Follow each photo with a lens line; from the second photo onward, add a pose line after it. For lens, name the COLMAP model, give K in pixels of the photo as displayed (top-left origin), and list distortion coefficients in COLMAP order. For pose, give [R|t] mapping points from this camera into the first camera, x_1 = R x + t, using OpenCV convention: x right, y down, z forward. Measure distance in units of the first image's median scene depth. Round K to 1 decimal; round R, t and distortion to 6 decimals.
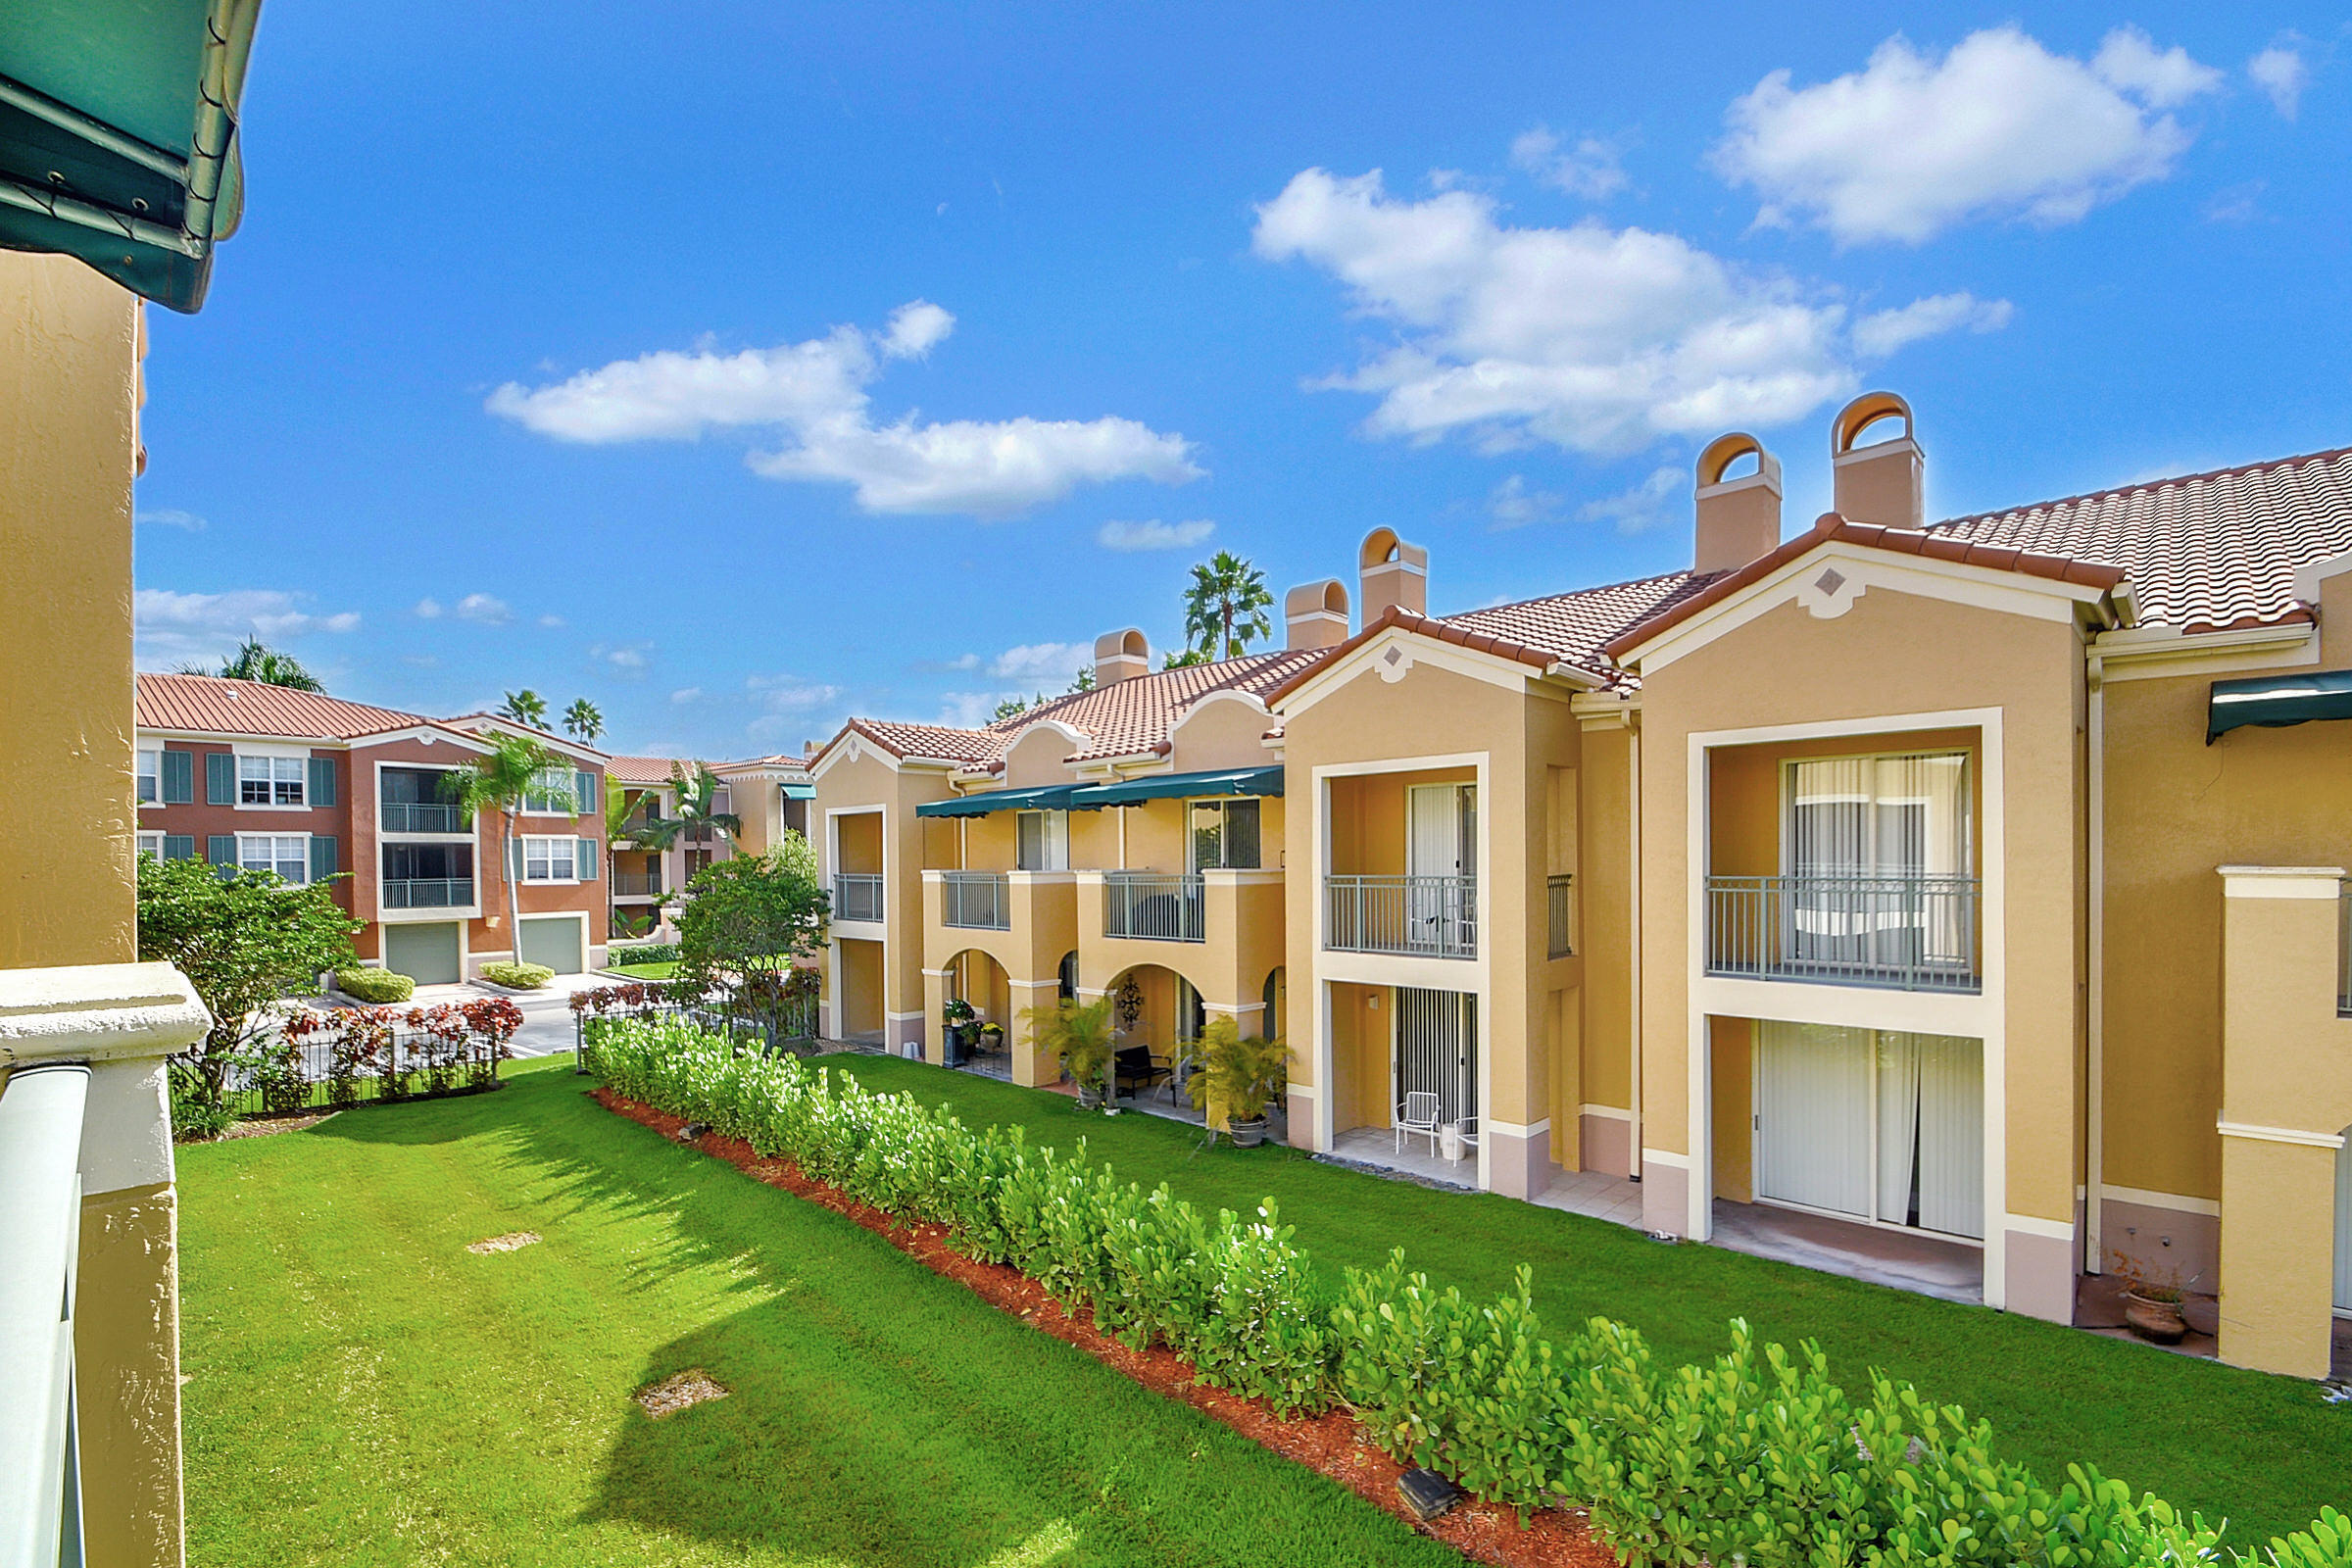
lens RADIAL K [[1073.0, 0, 1179.0], [0, 1073.0, 880.5], [0, 0, 1]] dist [0.008707, -0.006522]
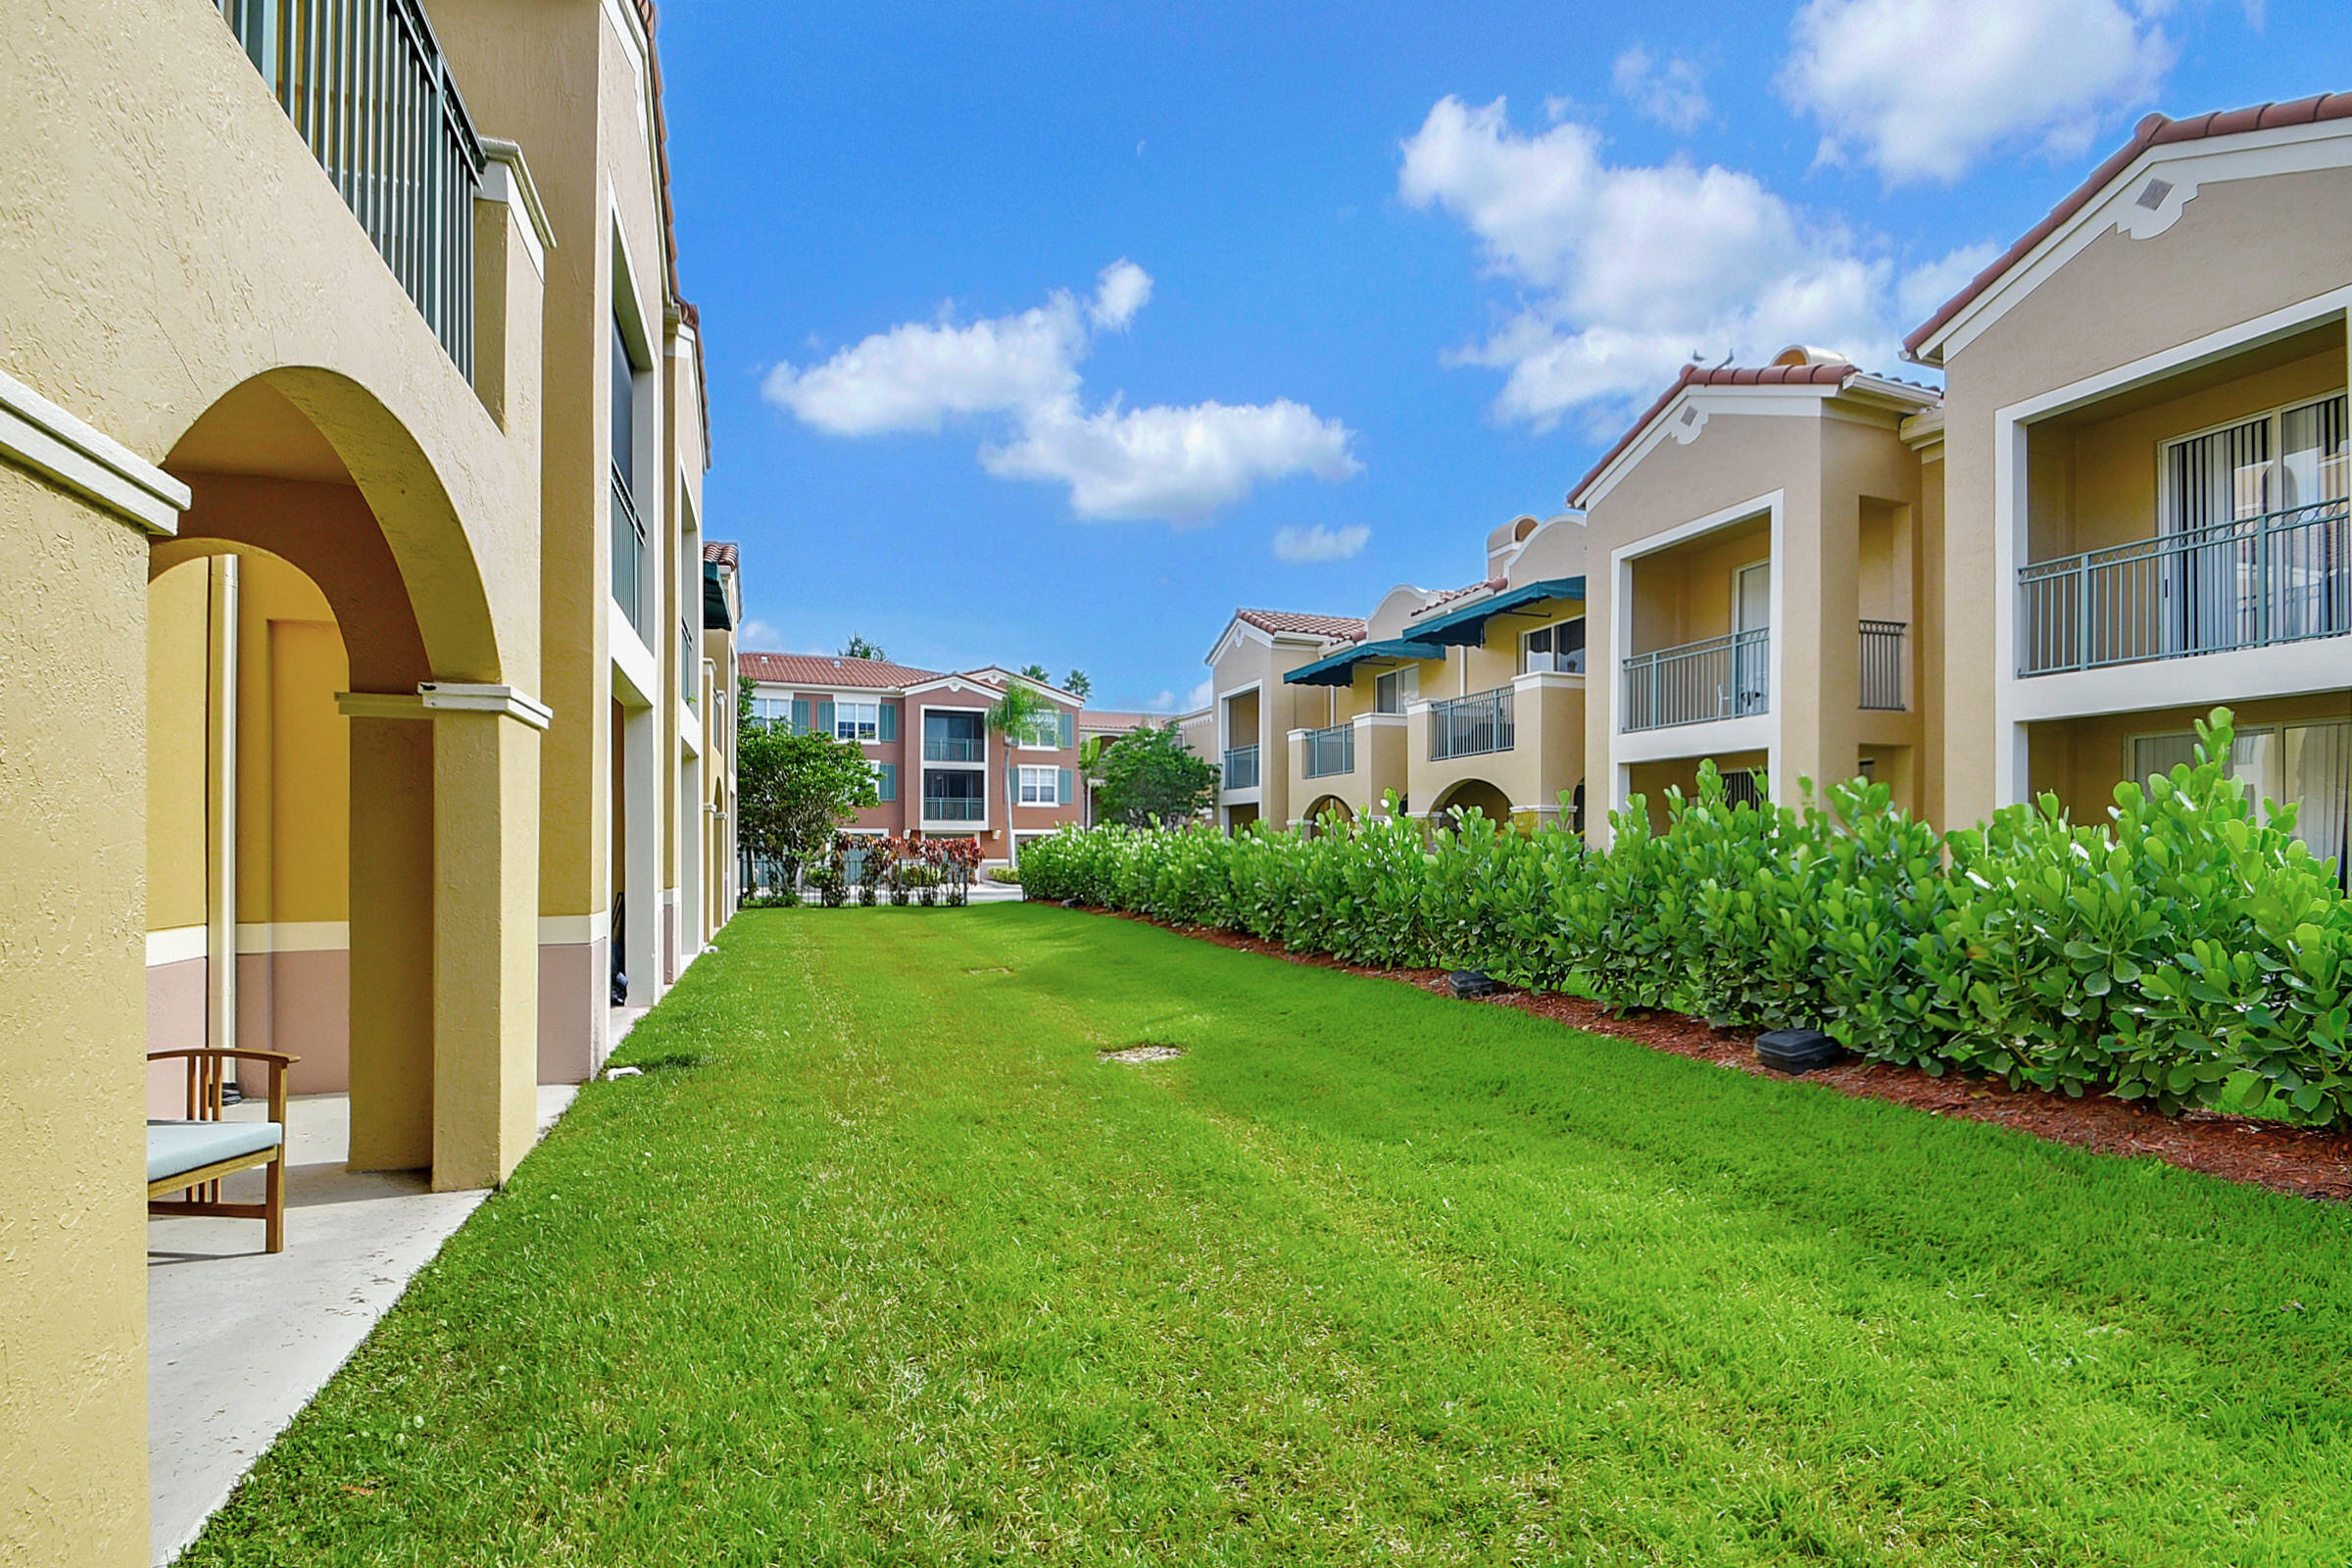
lens RADIAL K [[1073.0, 0, 1146.5], [0, 1073.0, 856.0], [0, 0, 1]] dist [0.008707, -0.006522]
pose [[0.895633, 0.010231, -0.444676, 0.116184], [-0.013334, 0.999904, -0.003850, 0.117596], [0.444594, 0.009378, 0.895683, -0.051460]]
